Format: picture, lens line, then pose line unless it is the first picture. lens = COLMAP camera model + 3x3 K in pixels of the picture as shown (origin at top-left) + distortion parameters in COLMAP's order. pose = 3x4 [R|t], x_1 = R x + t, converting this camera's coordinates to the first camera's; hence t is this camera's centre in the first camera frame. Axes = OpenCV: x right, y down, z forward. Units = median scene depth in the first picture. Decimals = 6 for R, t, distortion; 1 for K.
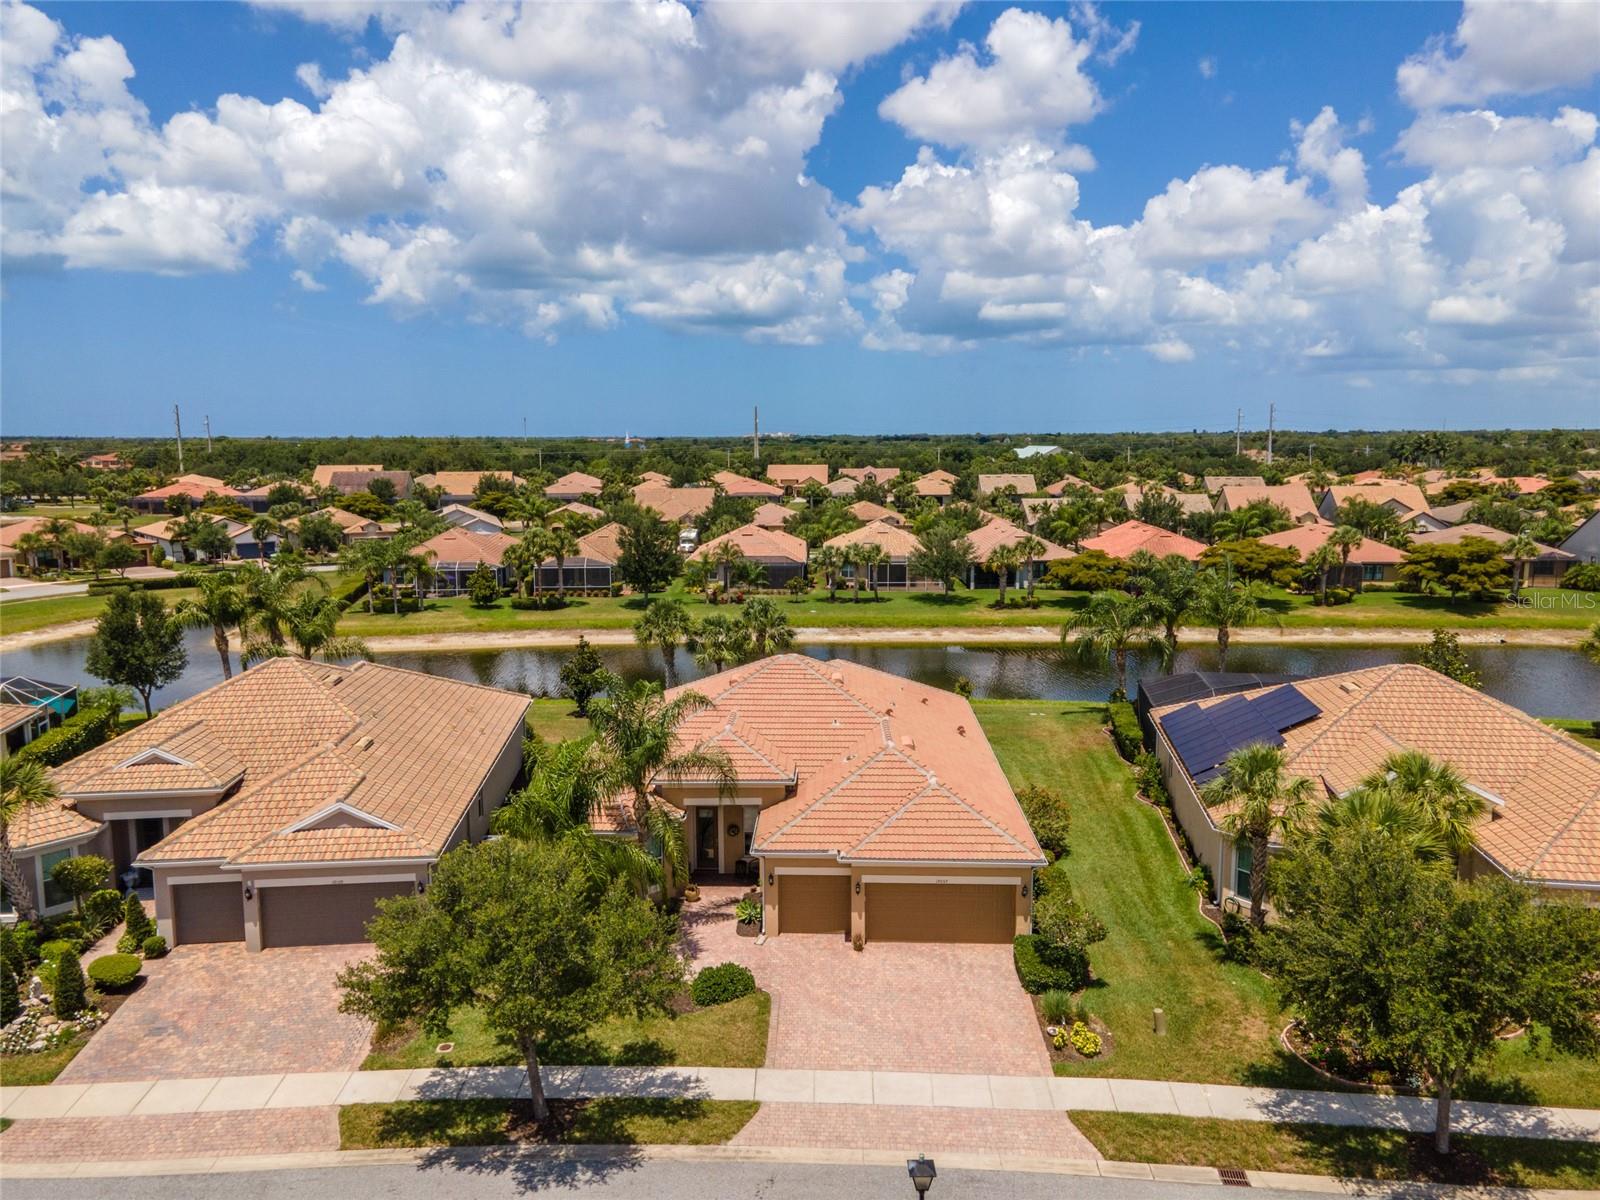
lens RADIAL K [[1174.5, 0, 795.7], [0, 1174.5, 611.6], [0, 0, 1]] dist [0.032453, 0.018134]
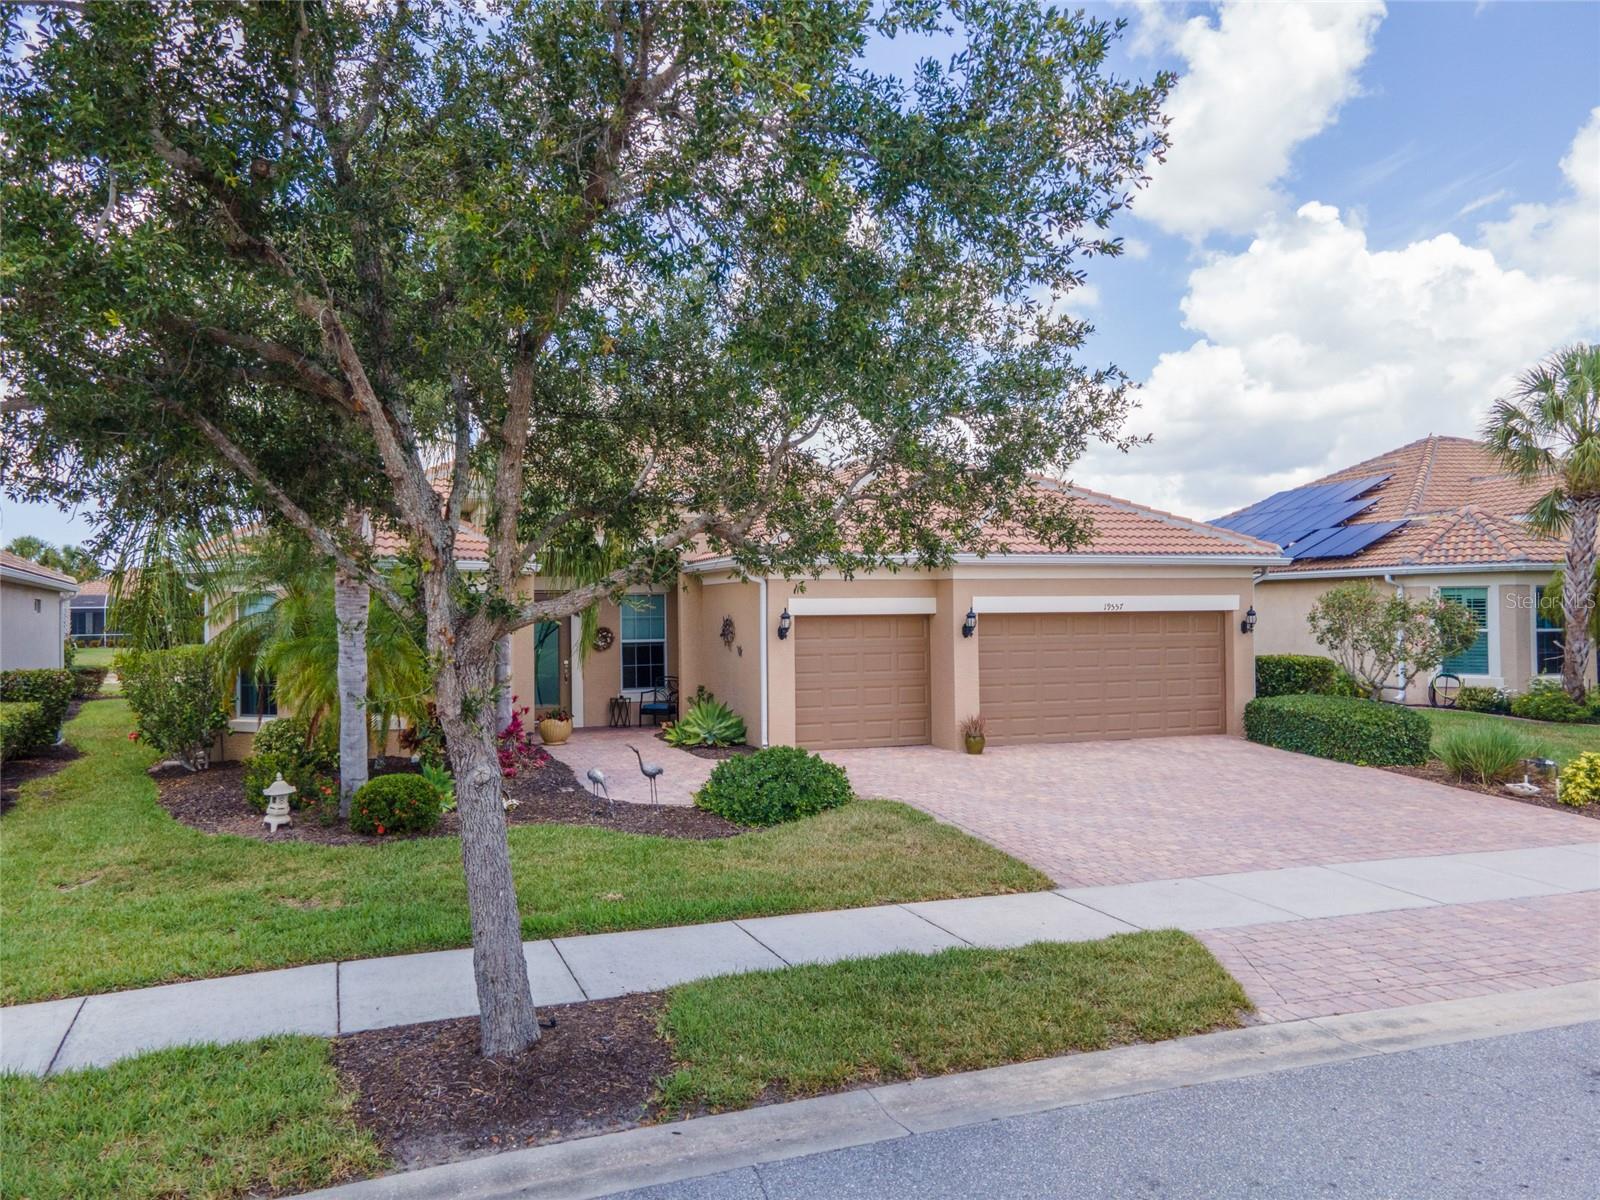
lens RADIAL K [[1174.5, 0, 788.6], [0, 1174.5, 593.2], [0, 0, 1]] dist [0.032453, 0.018134]
pose [[0.928035, -0.000318, 0.372492, -0.179979], [0.060052, 0.987046, -0.148773, 0.269471], [-0.367620, 0.160436, 0.916033, 0.540533]]
